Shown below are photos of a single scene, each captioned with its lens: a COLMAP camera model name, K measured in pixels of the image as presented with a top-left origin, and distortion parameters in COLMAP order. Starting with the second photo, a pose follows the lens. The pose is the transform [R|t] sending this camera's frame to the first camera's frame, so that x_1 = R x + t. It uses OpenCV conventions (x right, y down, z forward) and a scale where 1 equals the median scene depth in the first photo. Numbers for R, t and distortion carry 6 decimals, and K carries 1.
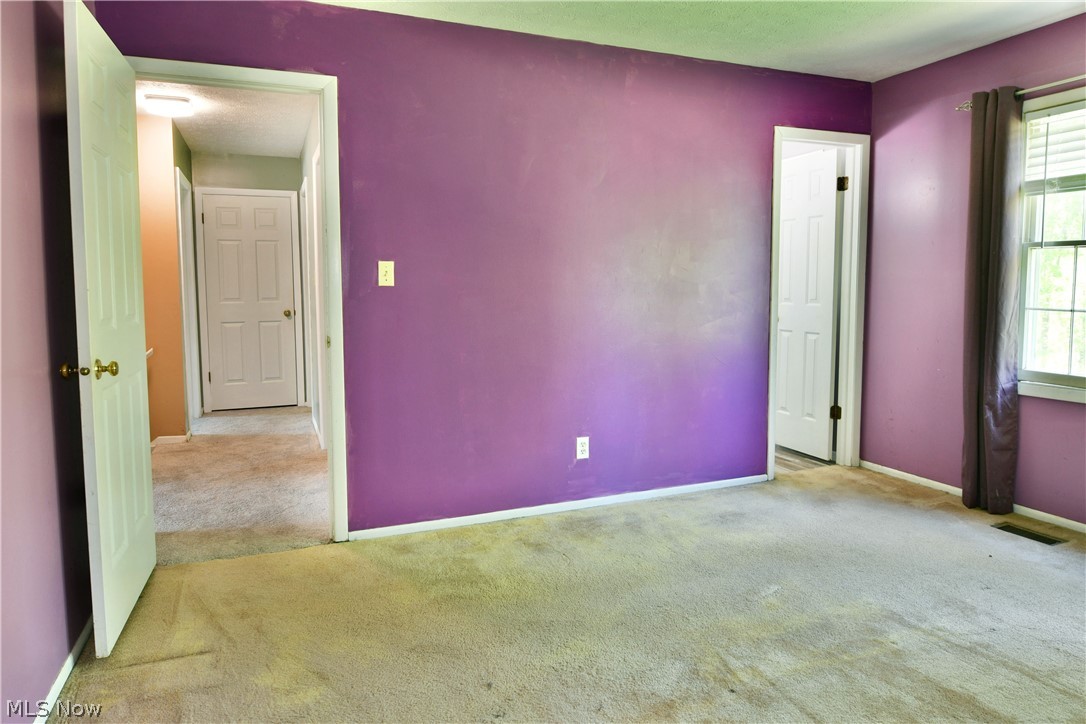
lens RADIAL K [[662.8, 0, 526.0], [0, 662.8, 339.3], [0, 0, 1]] dist [-0.011130, -0.003721]
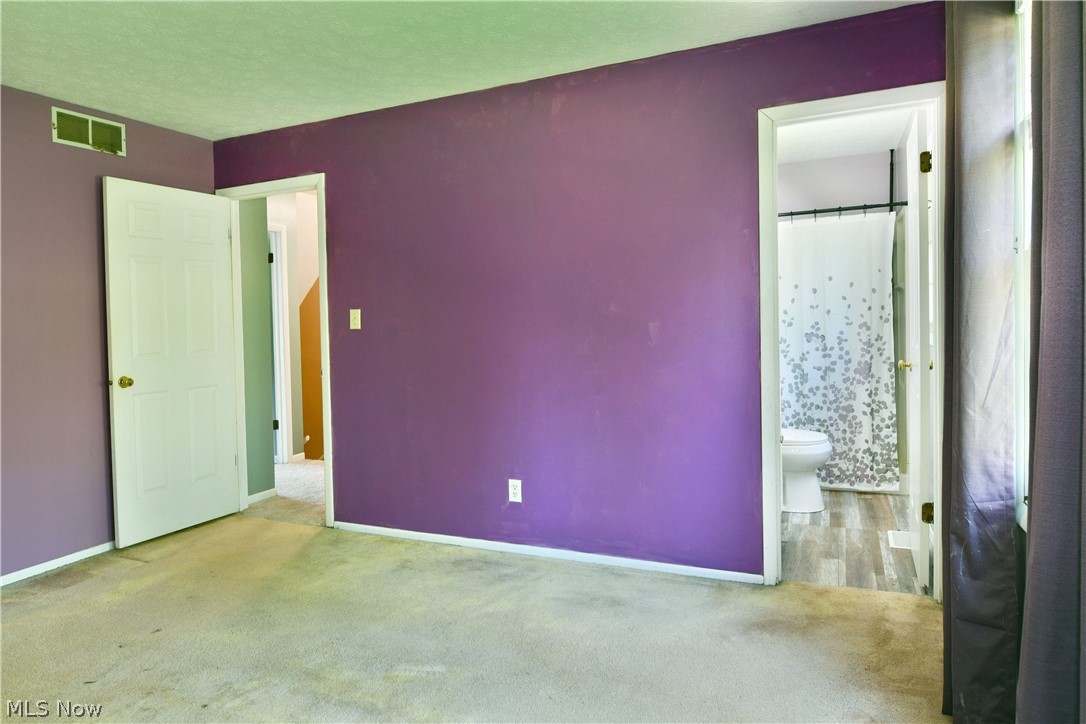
lens RADIAL K [[662.8, 0, 540.8], [0, 662.8, 338.1], [0, 0, 1]] dist [-0.011130, -0.003721]
pose [[0.696963, 0.006530, -0.717077, 0.853878], [-0.034861, 0.999085, -0.024785, -0.040817], [0.716259, 0.042272, 0.696553, 0.351631]]
